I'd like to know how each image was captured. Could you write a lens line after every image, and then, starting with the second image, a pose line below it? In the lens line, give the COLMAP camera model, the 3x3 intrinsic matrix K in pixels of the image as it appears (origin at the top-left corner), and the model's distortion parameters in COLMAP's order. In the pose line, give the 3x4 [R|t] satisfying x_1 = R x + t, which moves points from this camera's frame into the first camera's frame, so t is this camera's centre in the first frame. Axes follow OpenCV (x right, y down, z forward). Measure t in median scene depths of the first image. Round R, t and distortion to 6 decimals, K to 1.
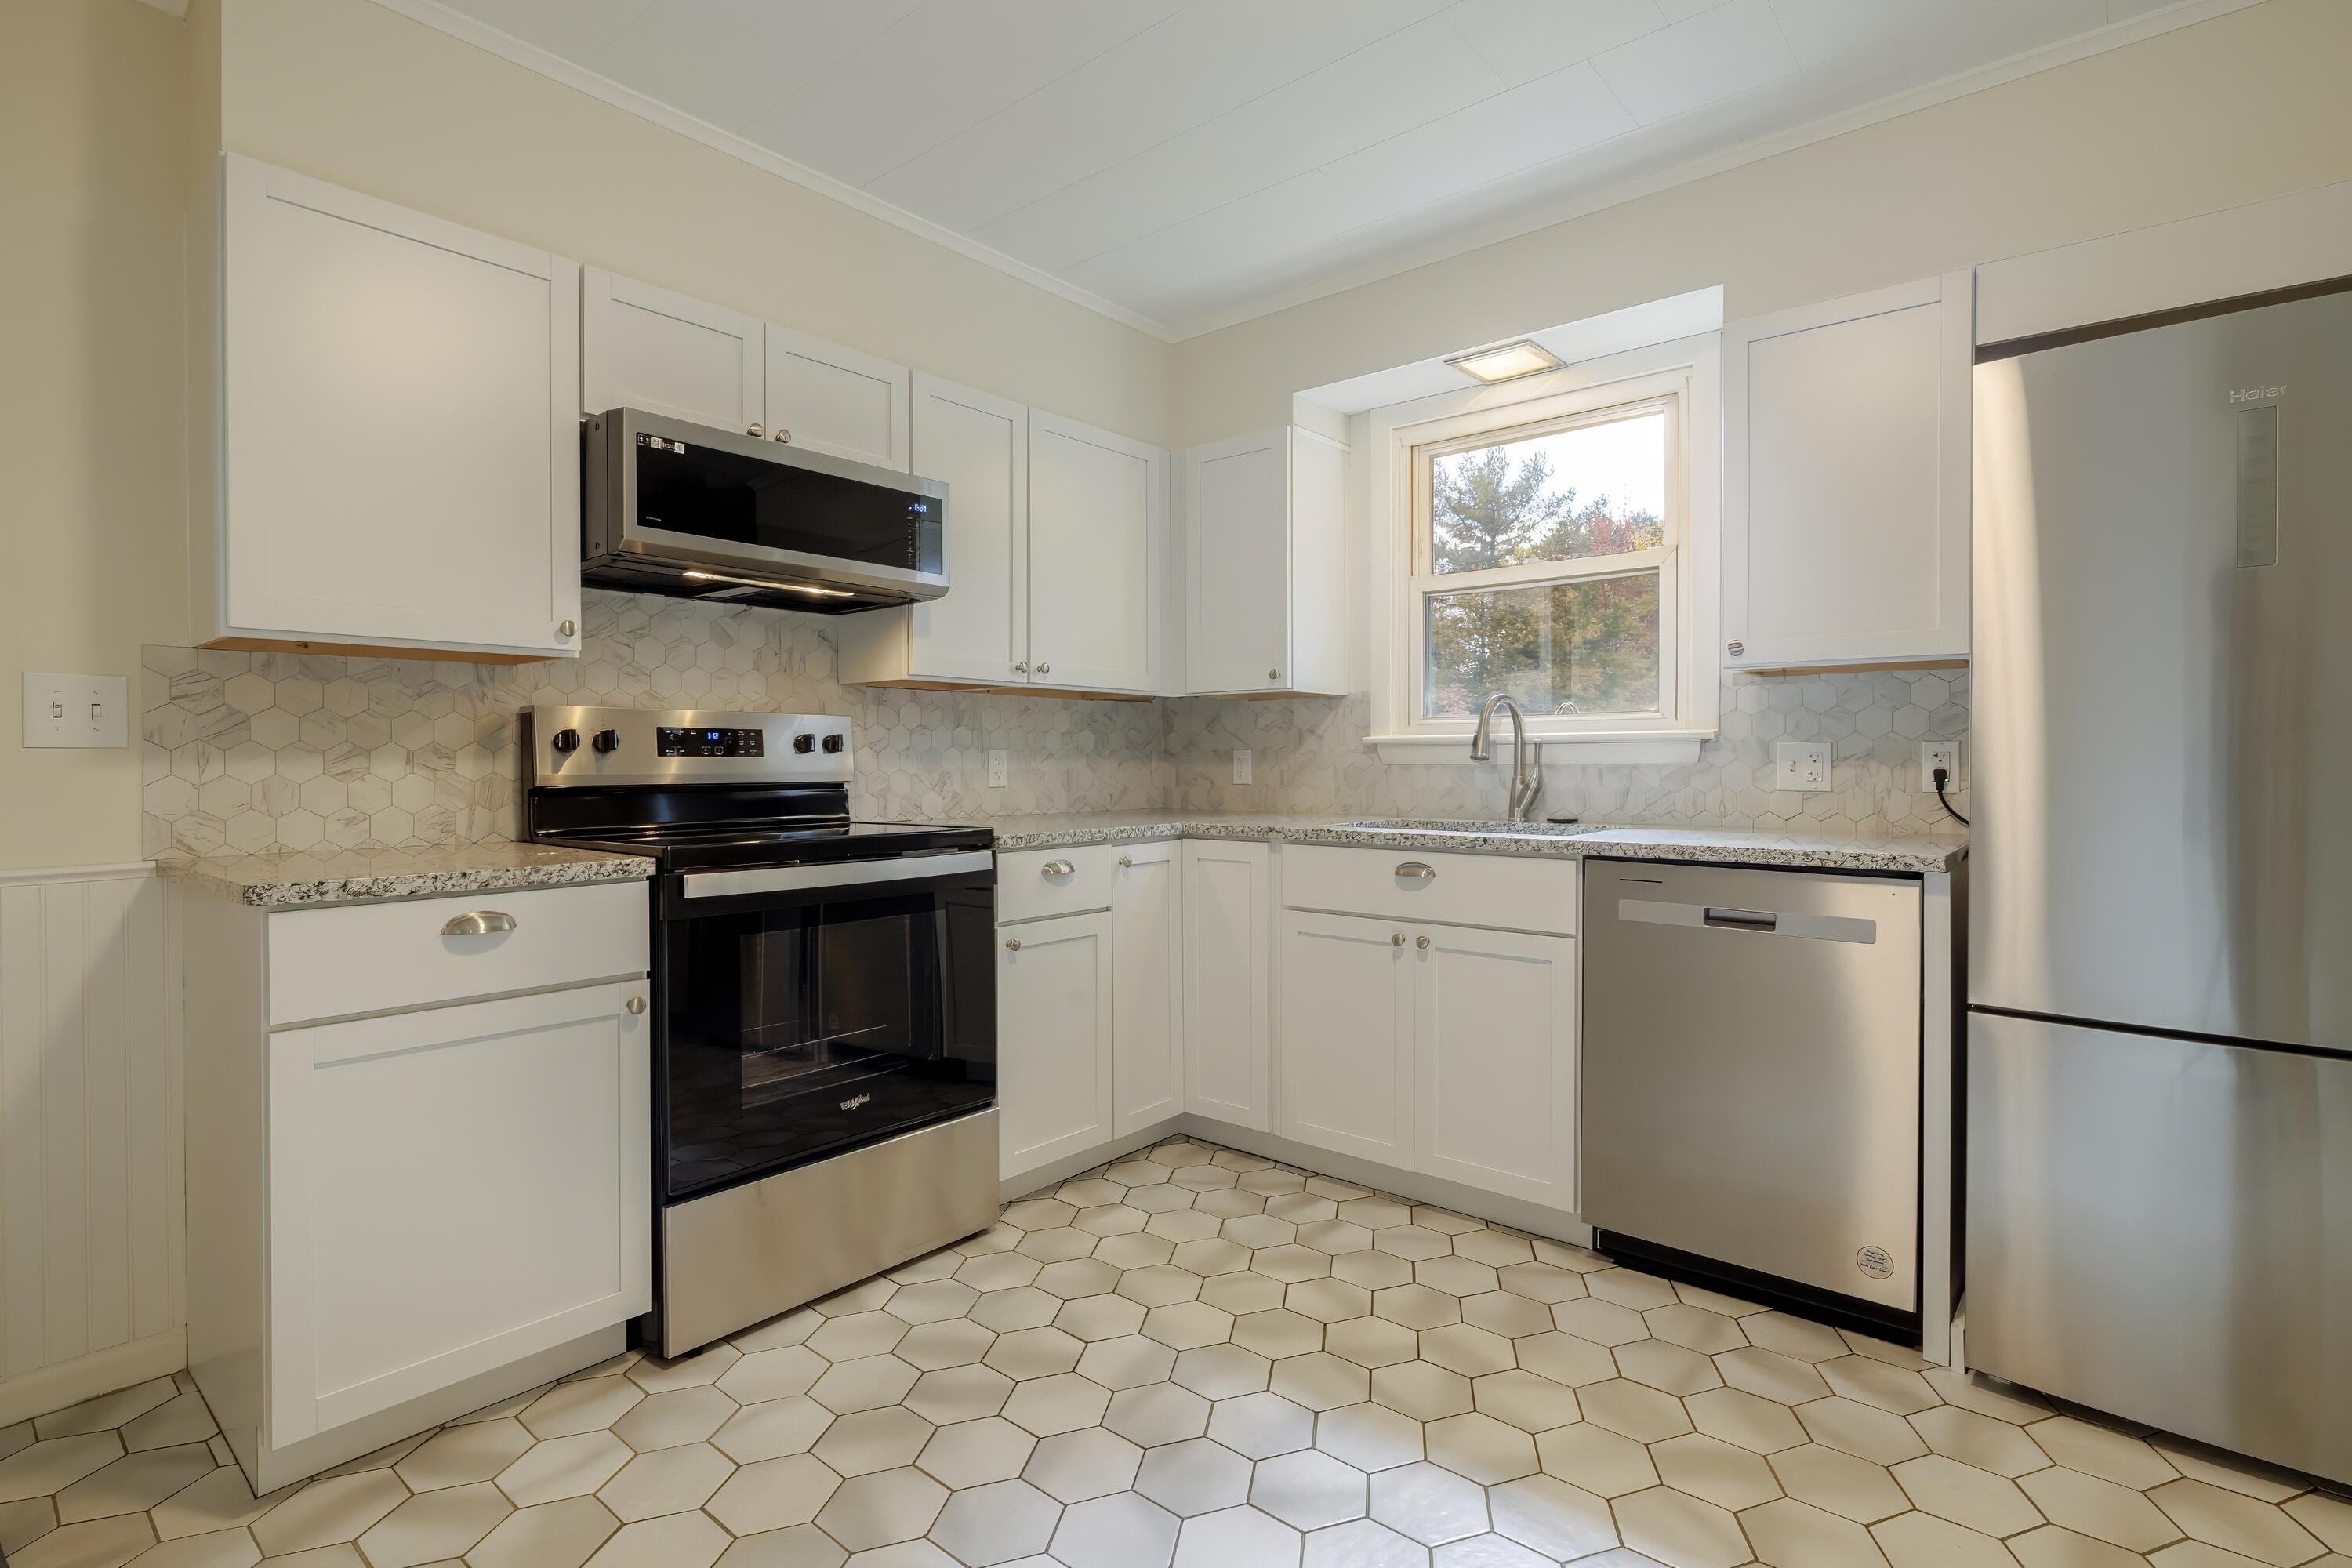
lens RADIAL K [[1143.4, 0, 1184.5], [0, 1143.4, 769.2], [0, 0, 1]] dist [-0.001139, 0.000904]
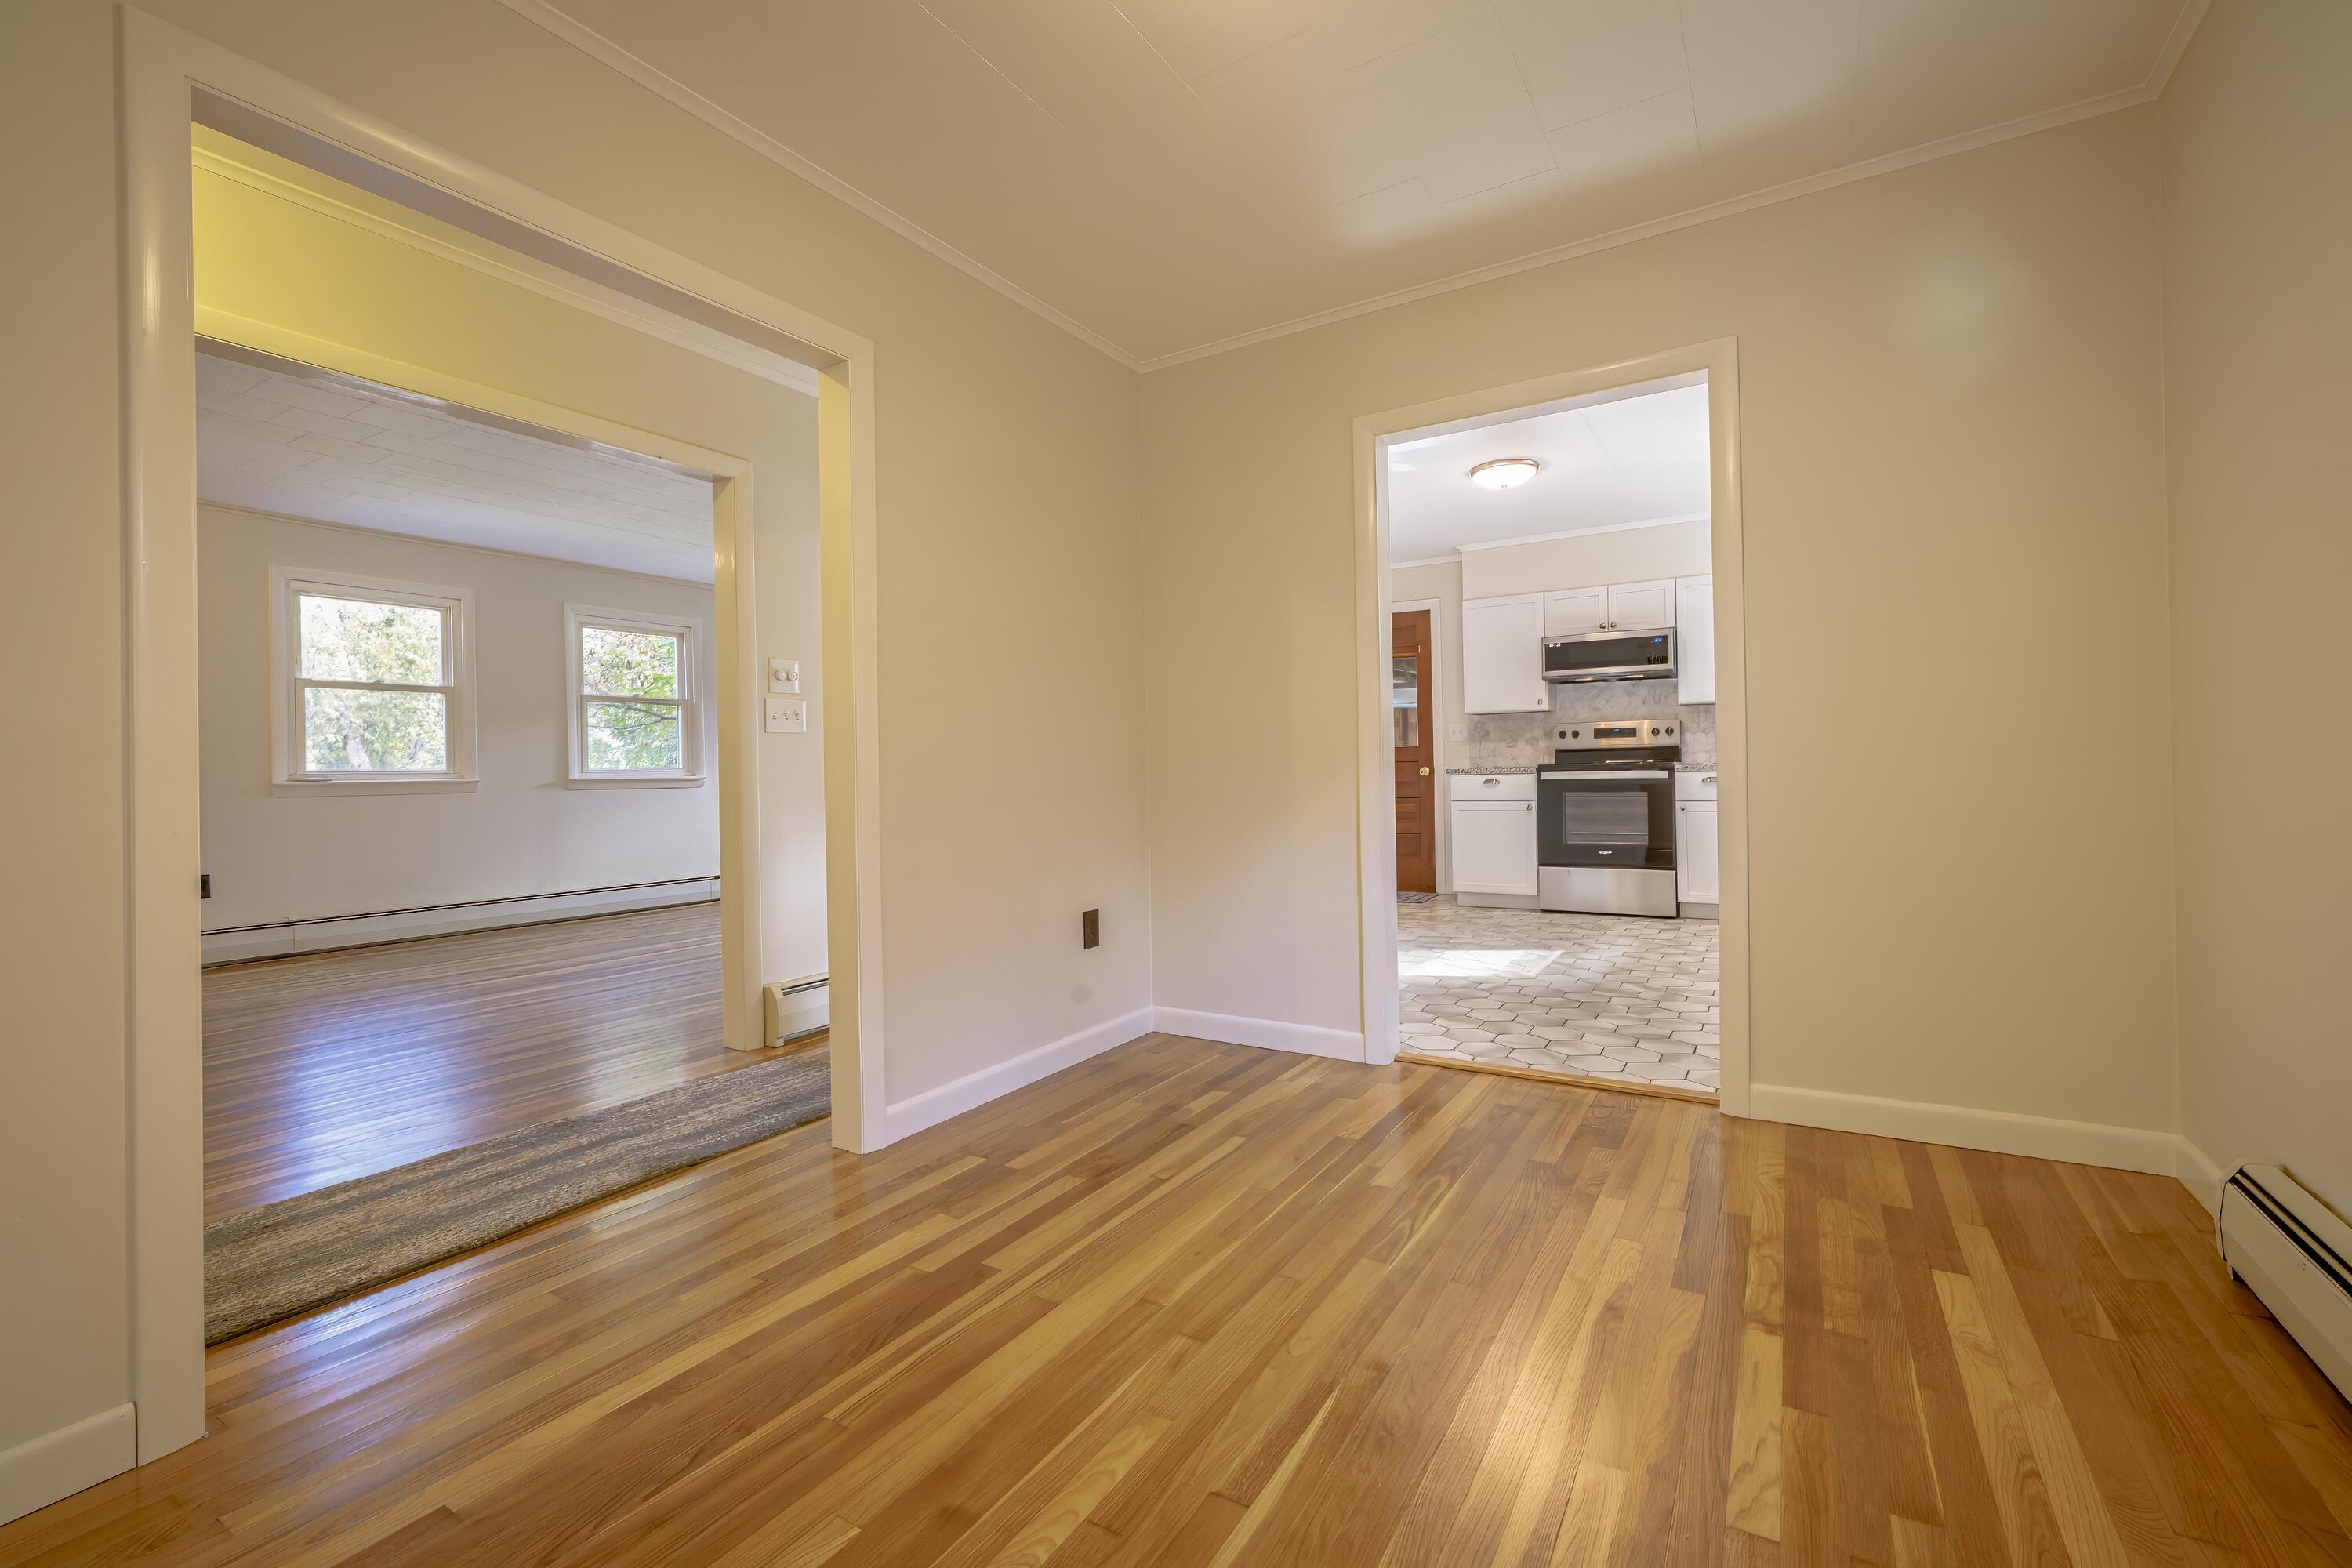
lens RADIAL K [[997.6, 0, 1185.4], [0, 997.6, 766.3], [0, 0, 1]] dist [-0.001477, -0.000184]
pose [[0.150995, -0.004565, -0.988524, 1.869149], [0.011619, 0.999928, -0.002843, 0.054129], [0.988466, -0.011056, 0.151037, -0.416928]]
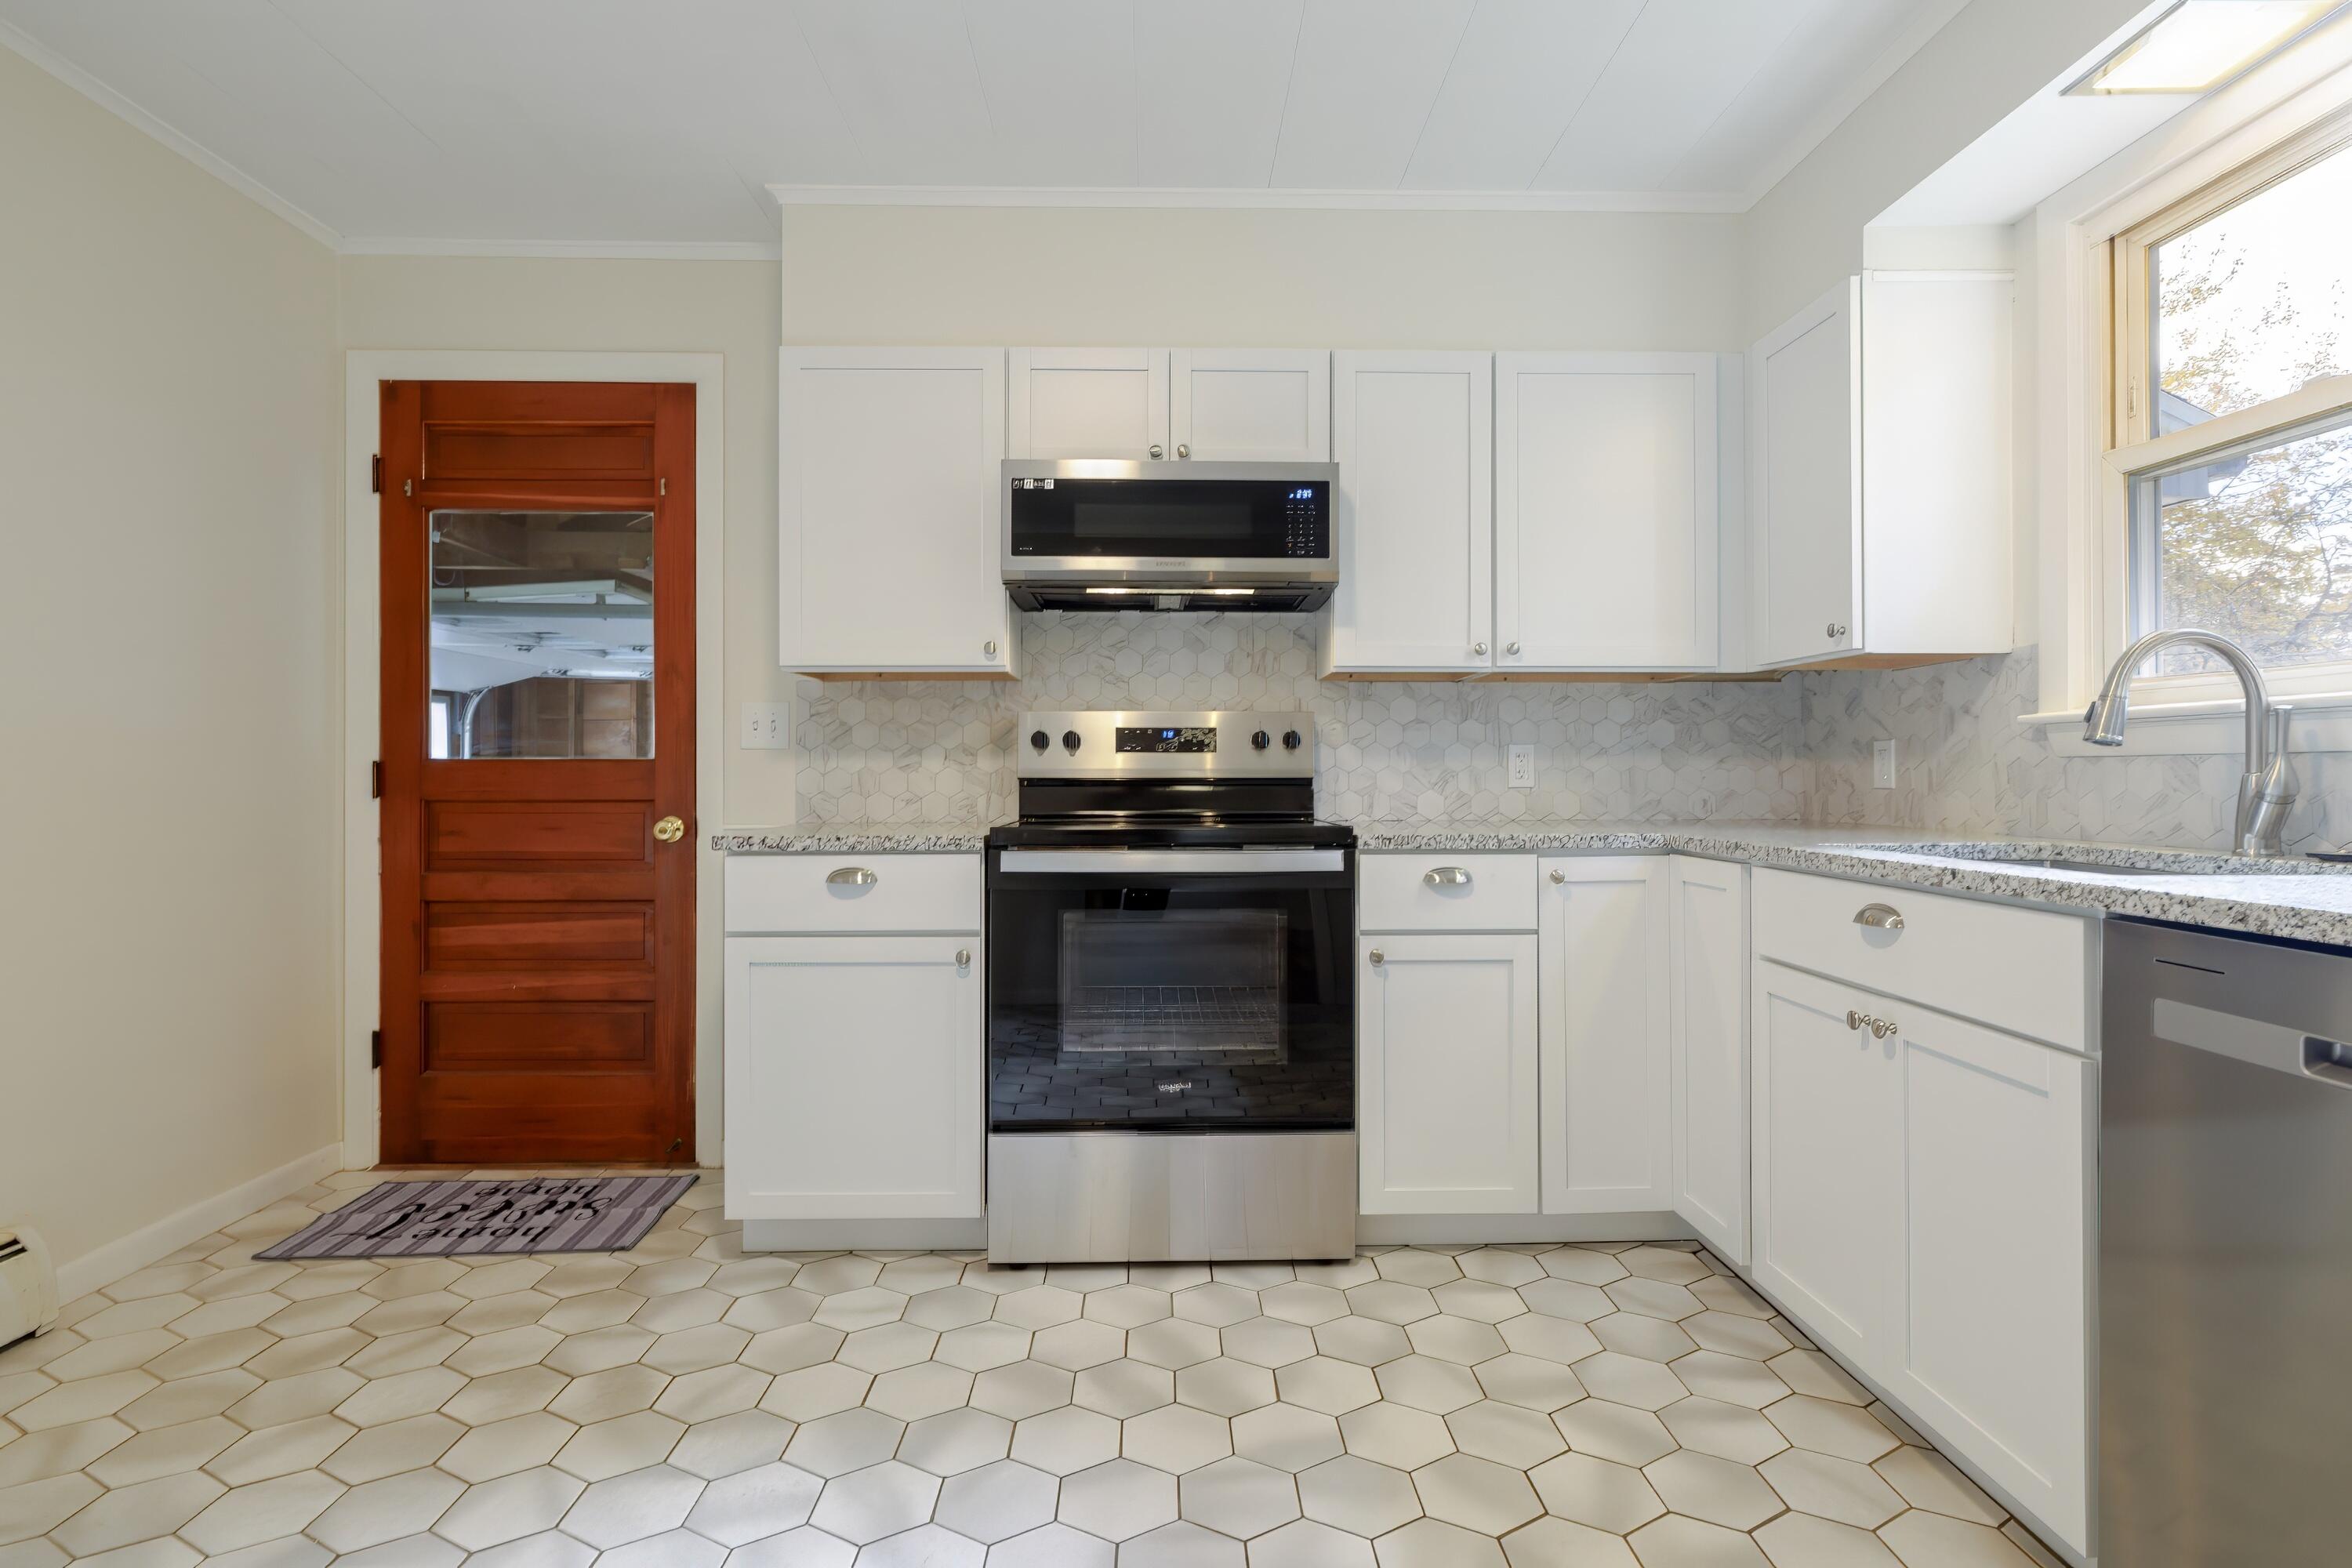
lens RADIAL K [[1169.2, 0, 1172.2], [0, 1169.2, 767.2], [0, 0, 1]] dist [-0.002140, 0.000157]
pose [[0.653351, -0.003349, -0.757048, 0.448541], [-0.005505, 0.999943, -0.009174, 0.013049], [0.757035, 0.010161, 0.653295, 0.272696]]
